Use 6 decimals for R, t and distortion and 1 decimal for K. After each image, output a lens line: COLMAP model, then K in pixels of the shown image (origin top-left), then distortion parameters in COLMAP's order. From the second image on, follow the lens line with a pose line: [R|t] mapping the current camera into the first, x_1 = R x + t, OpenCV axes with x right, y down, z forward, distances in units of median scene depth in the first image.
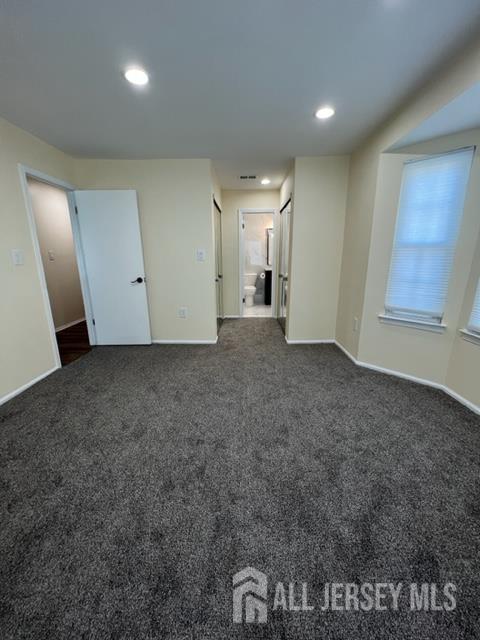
lens RADIAL K [[261.5, 0, 240.5], [0, 261.5, 320.6], [0, 0, 1]] dist [0.000263, 0.000031]
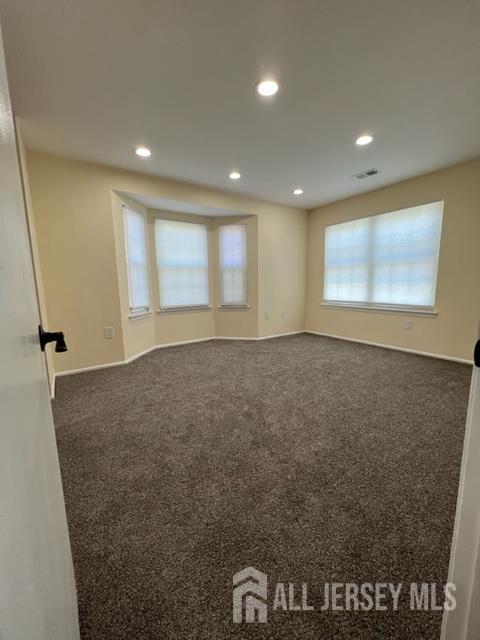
lens RADIAL K [[261.5, 0, 239.0], [0, 261.5, 319.6], [0, 0, 1]] dist [0.000263, 0.000031]
pose [[-0.589529, -0.097228, 0.801874, -0.909365], [0.221699, 0.935129, 0.276376, -0.268423], [-0.776727, 0.340706, -0.529730, 1.416928]]
